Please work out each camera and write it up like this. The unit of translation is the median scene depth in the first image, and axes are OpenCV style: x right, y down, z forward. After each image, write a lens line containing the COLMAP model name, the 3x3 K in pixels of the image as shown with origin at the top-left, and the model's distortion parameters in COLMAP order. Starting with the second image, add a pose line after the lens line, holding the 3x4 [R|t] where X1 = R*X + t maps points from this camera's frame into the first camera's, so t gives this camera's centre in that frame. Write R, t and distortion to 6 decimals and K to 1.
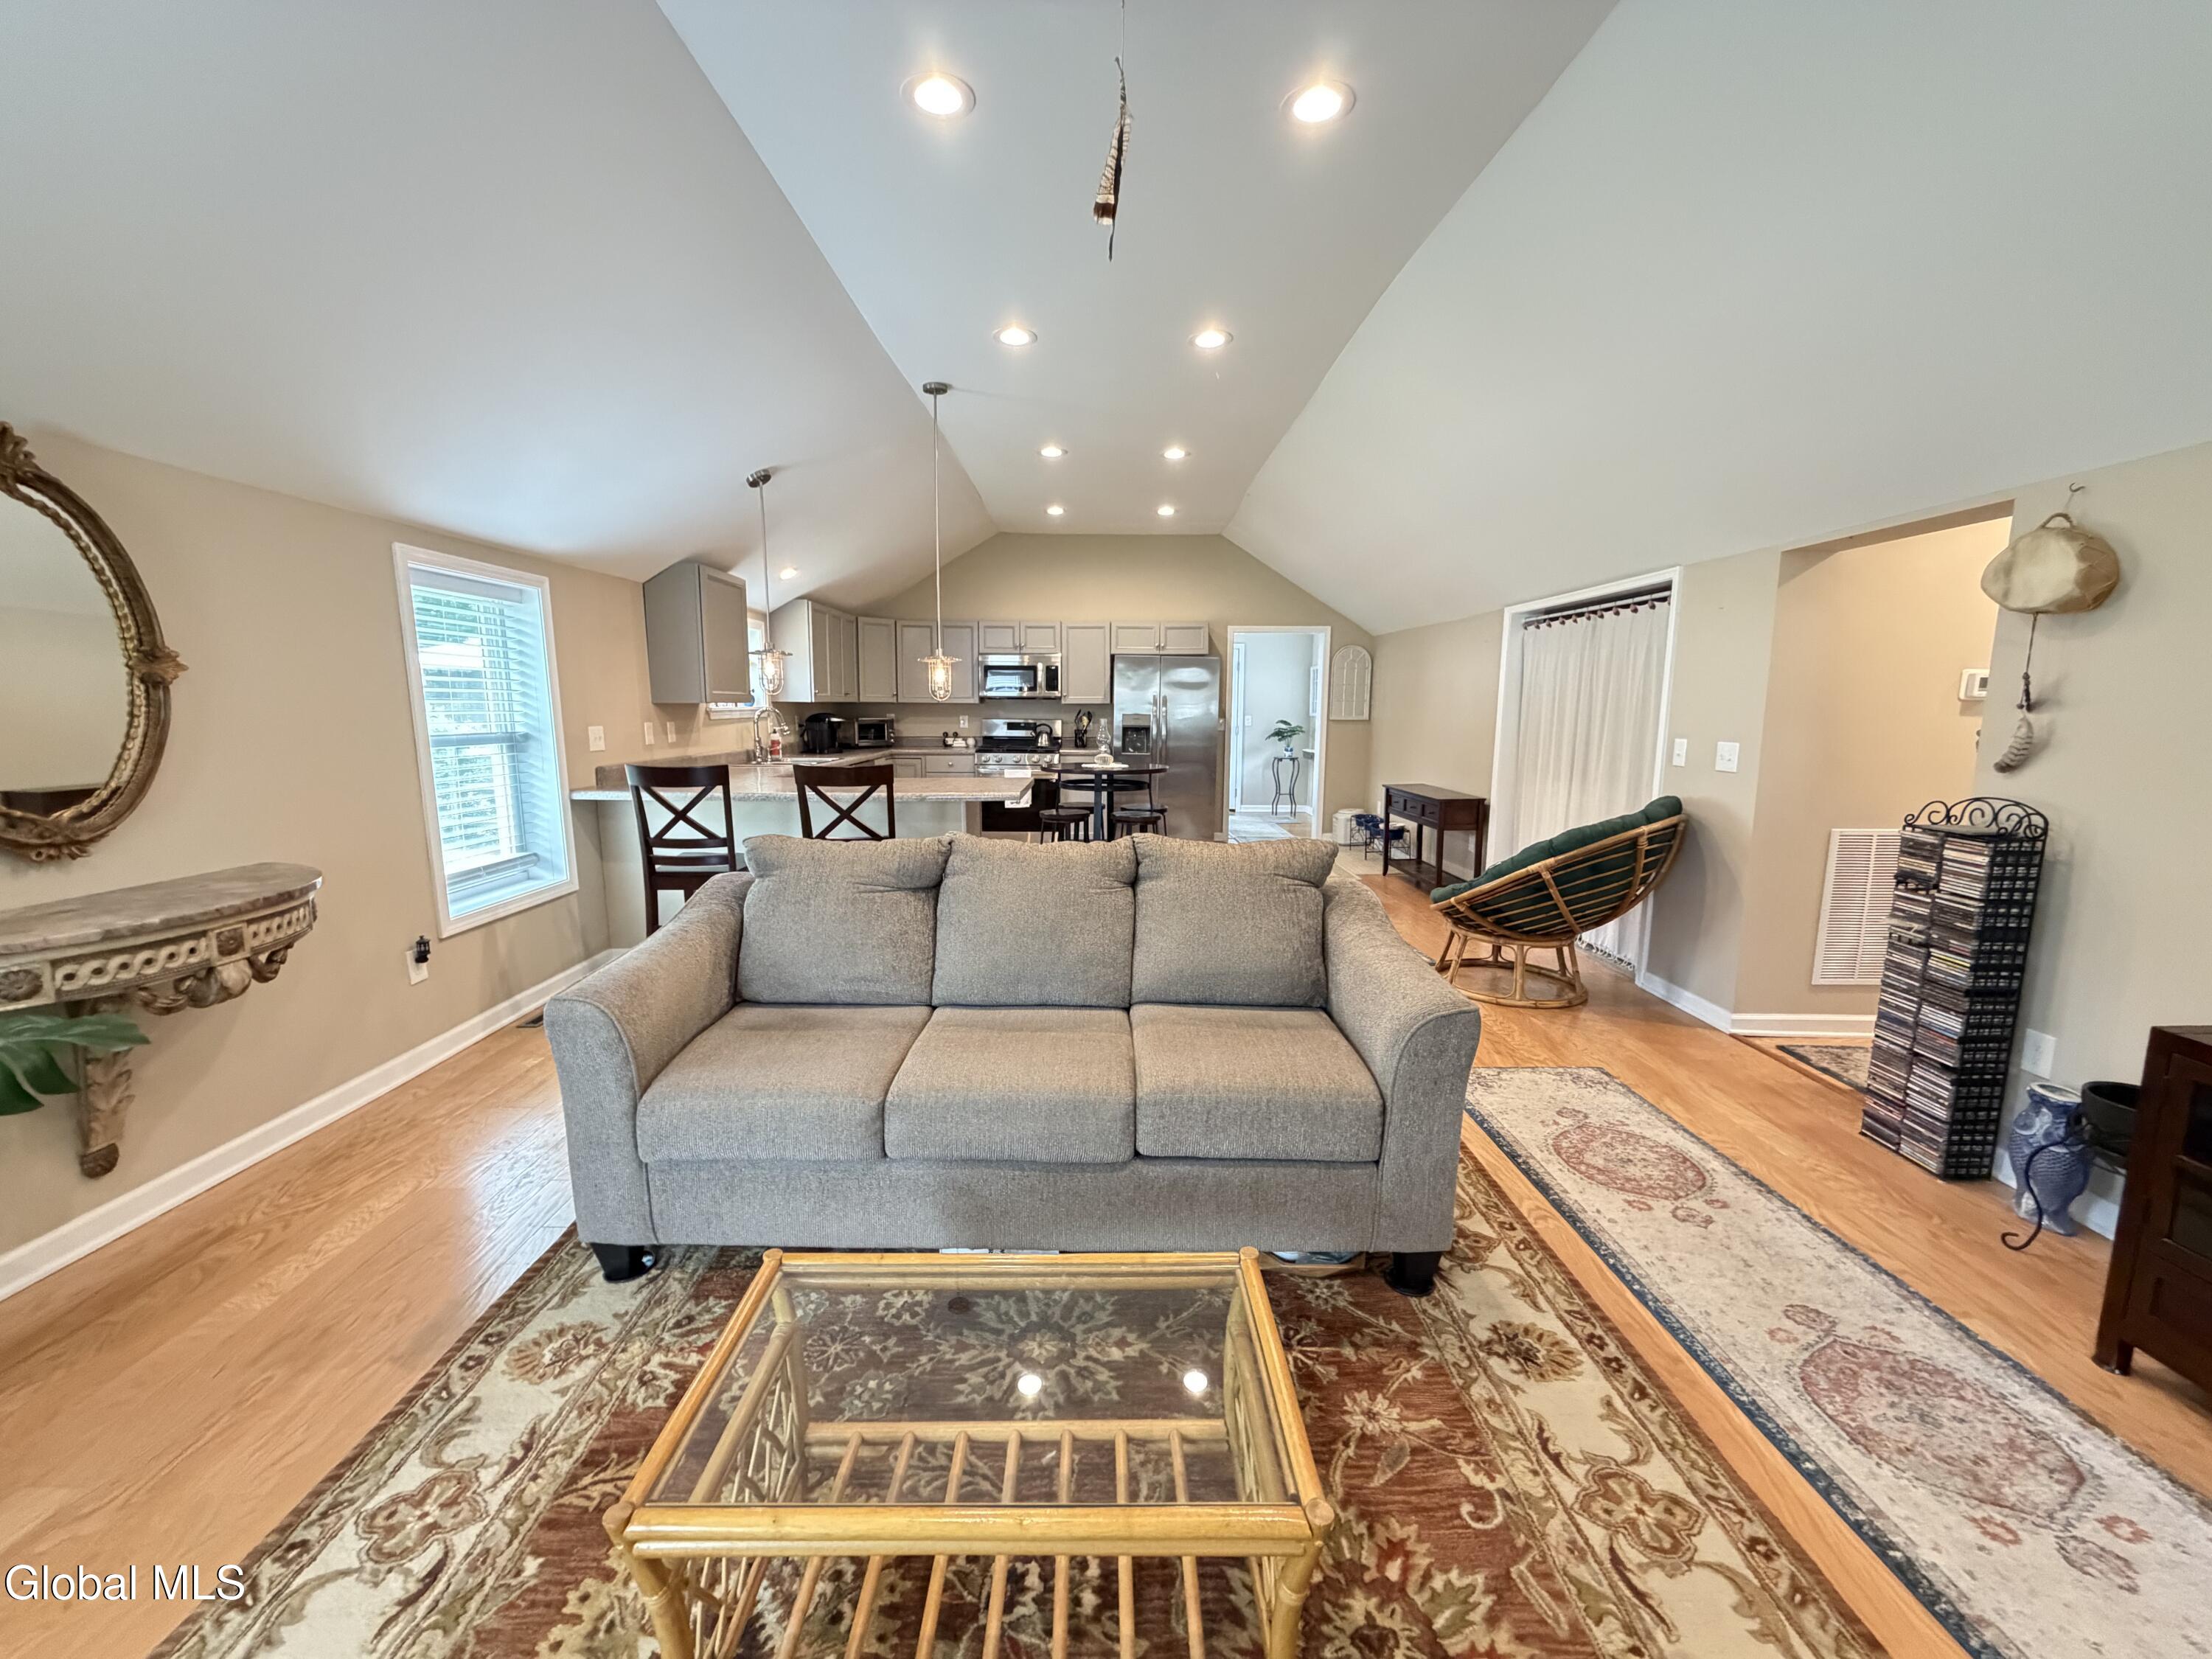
lens RADIAL K [[888.8, 0, 1096.4], [0, 888.8, 828.1], [0, 0, 1]] dist [-0.001000, -0.000636]
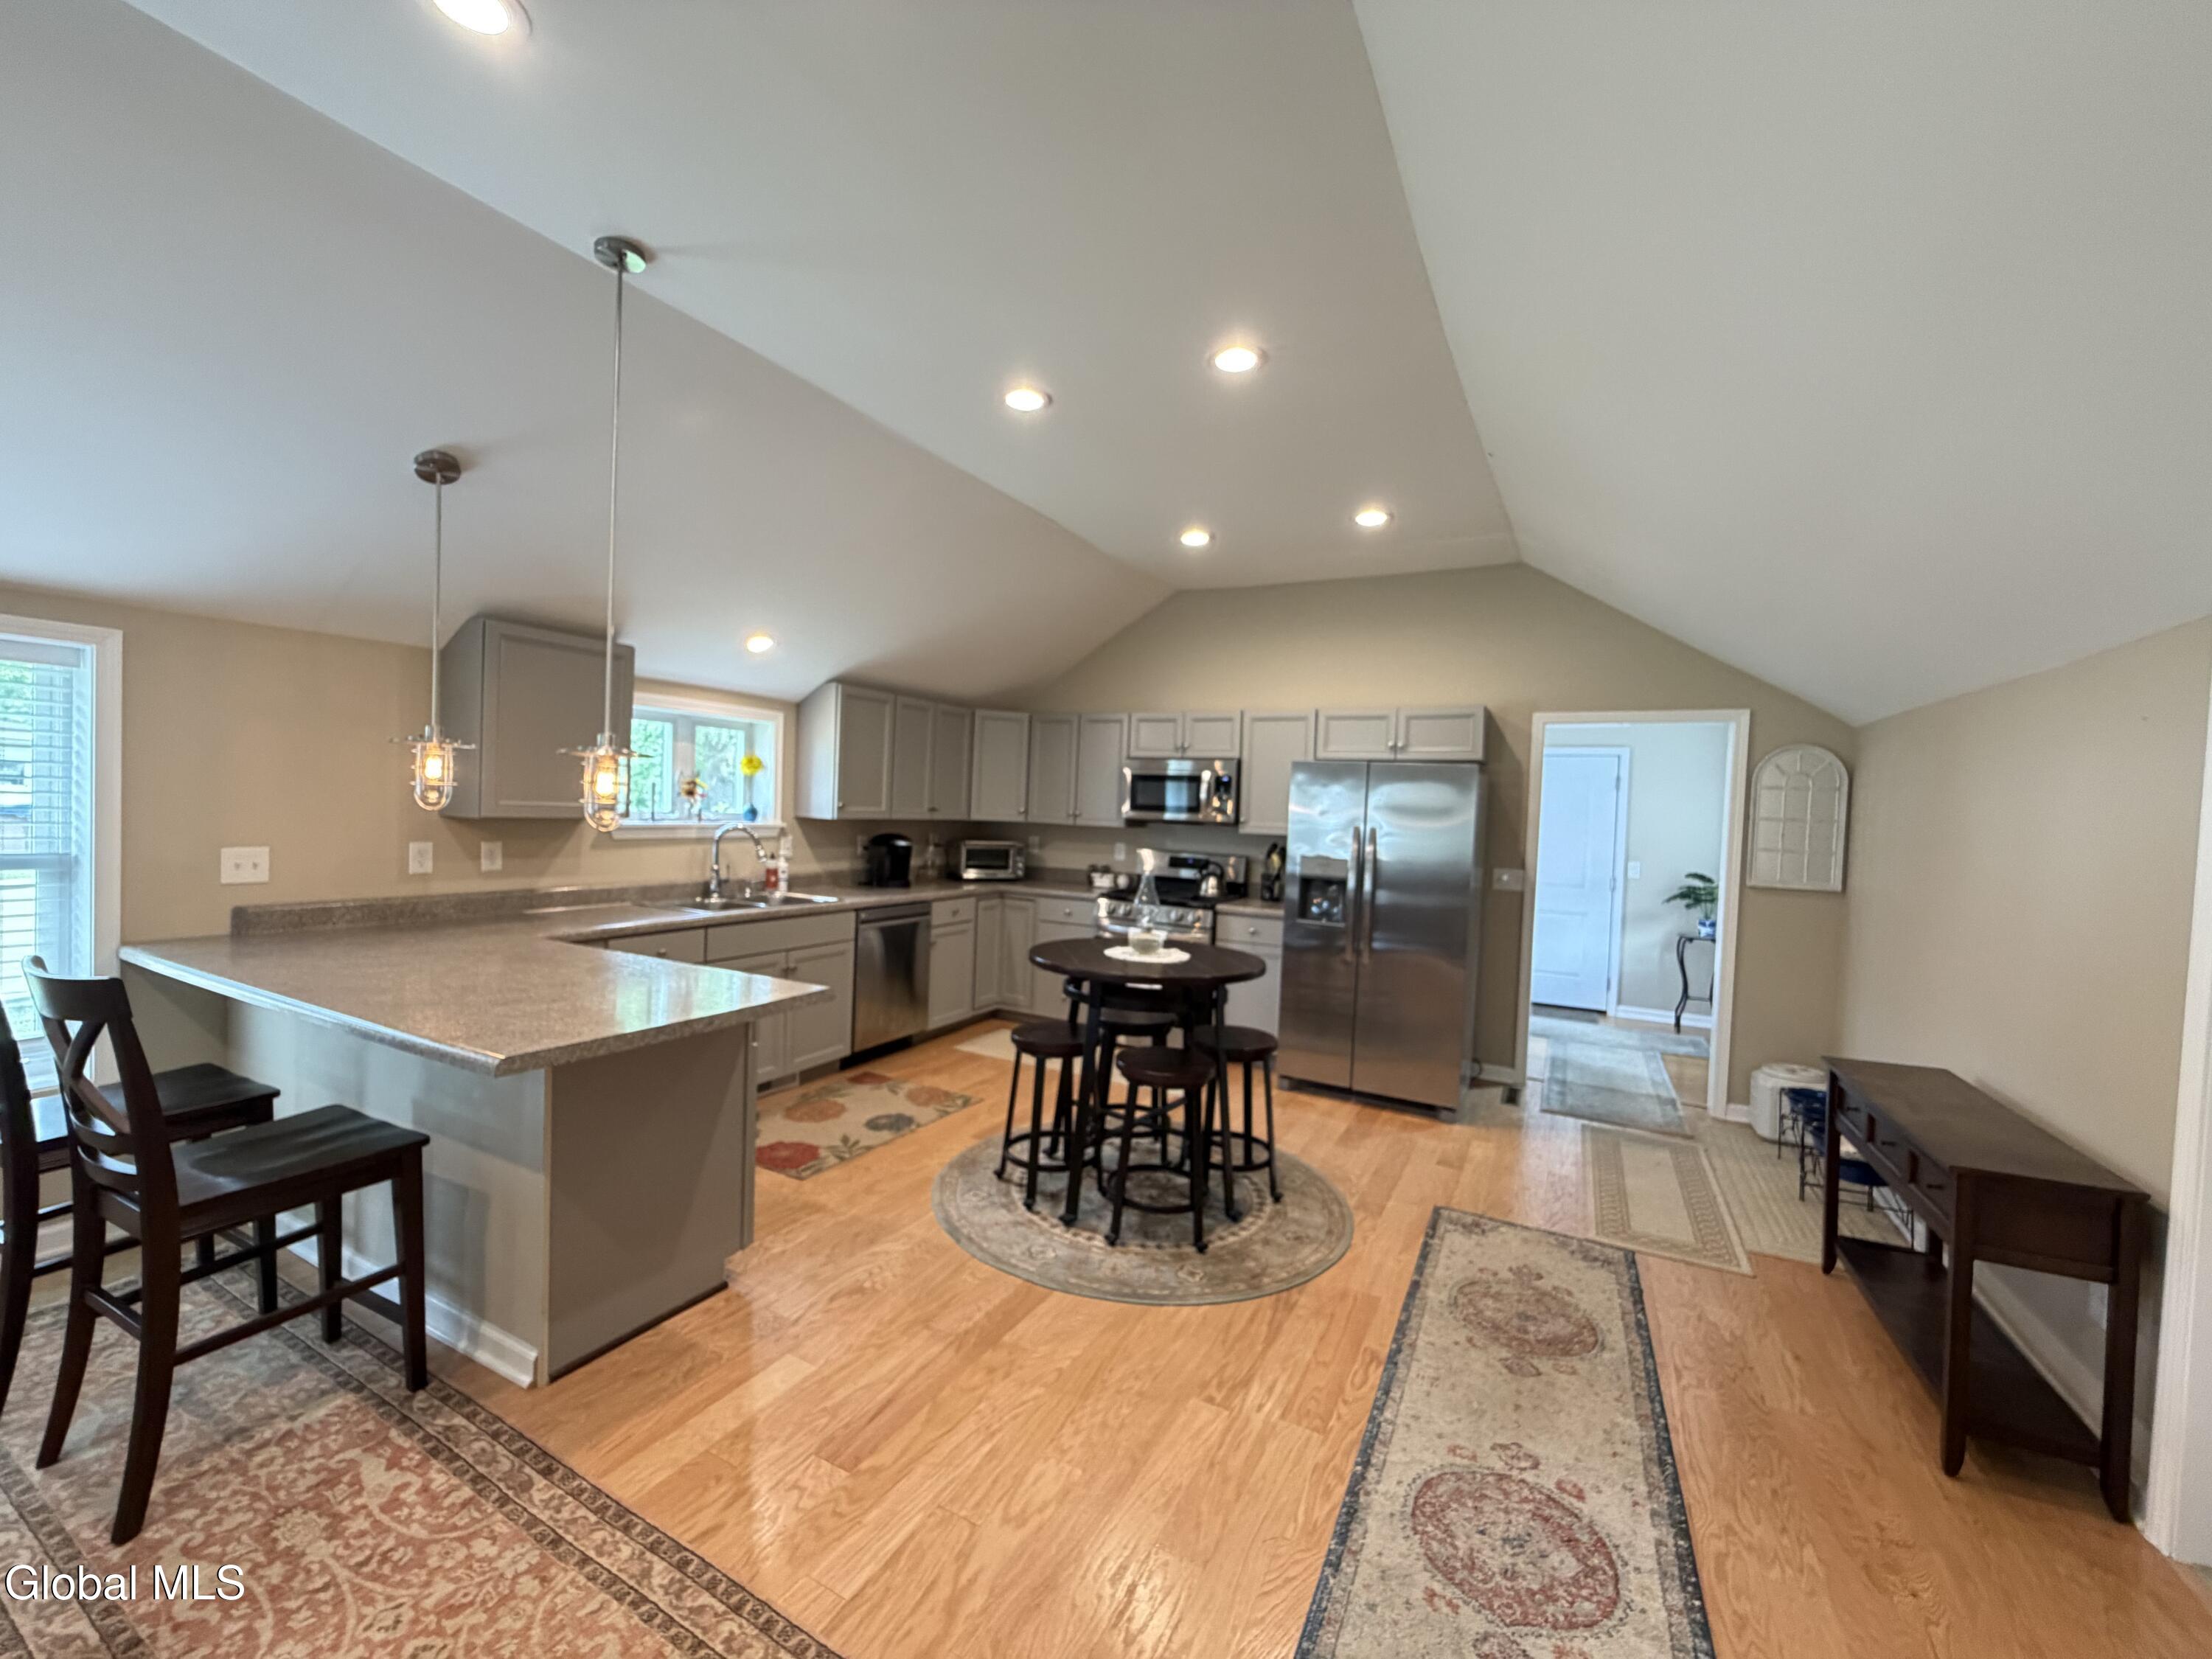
lens RADIAL K [[888.8, 0, 1096.4], [0, 888.8, 828.1], [0, 0, 1]] dist [-0.001000, -0.000636]
pose [[0.879451, 0.040710, -0.474245, 0.208496], [-0.099695, 0.989991, -0.099895, -0.078596], [0.465432, 0.135133, 0.874707, 0.437031]]
